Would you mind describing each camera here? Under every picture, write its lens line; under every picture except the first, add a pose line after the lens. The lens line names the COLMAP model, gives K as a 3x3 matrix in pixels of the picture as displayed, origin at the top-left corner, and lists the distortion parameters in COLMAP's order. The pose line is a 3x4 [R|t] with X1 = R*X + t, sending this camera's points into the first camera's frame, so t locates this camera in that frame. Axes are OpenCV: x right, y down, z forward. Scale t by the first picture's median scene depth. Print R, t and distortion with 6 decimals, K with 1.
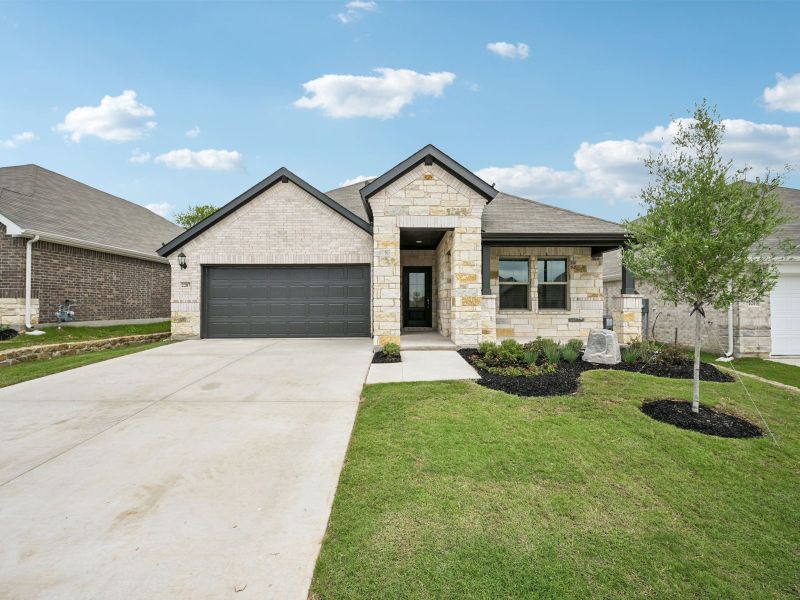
lens RADIAL K [[322.3, 0, 397.8], [0, 322.3, 299.8], [0, 0, 1]] dist [-0.003519, 0.001332]
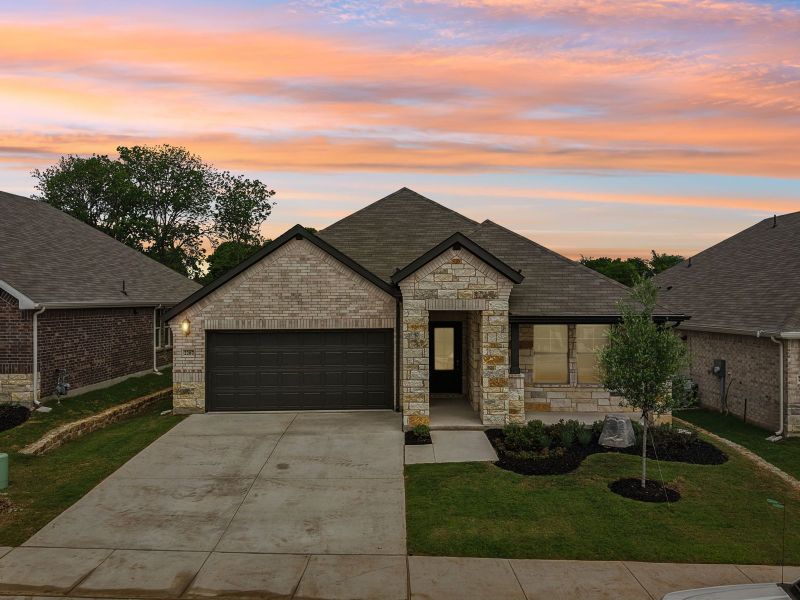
lens RADIAL K [[608.2, 0, 397.5], [0, 608.2, 297.1], [0, 0, 1]] dist [0.048991, -0.054981]
pose [[0.999917, -0.001835, -0.012786, -0.055537], [0.001853, 0.999997, 0.001397, -0.219821], [0.012784, -0.001421, 0.999917, -0.766111]]
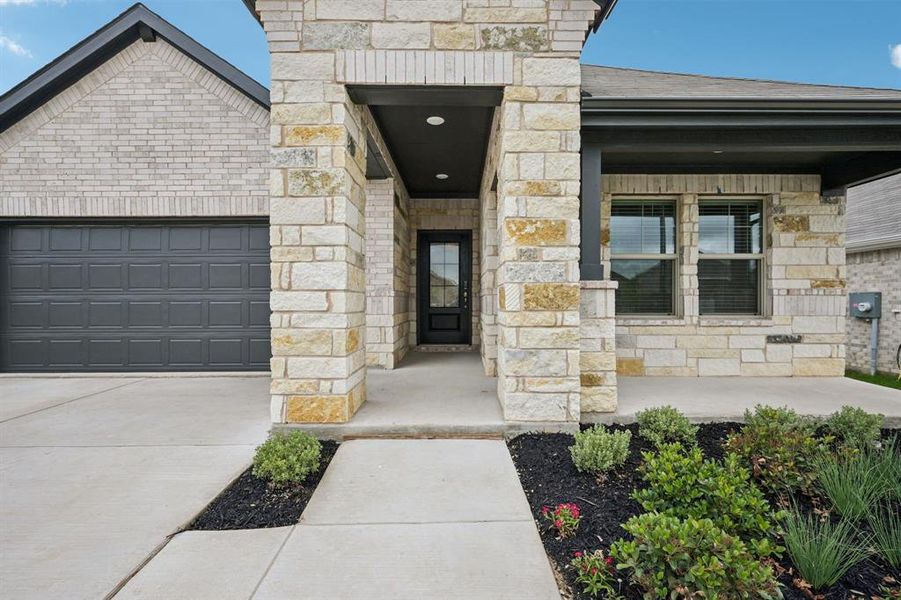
lens RADIAL K [[379.3, 0, 453.7], [0, 379.3, 297.1], [0, 0, 1]] dist [0.002414, 0.000235]
pose [[0.999982, 0.001897, -0.005620, 0.102221], [-0.001832, 0.999932, 0.011507, -0.000452], [0.005641, -0.011497, 0.999918, 0.479975]]
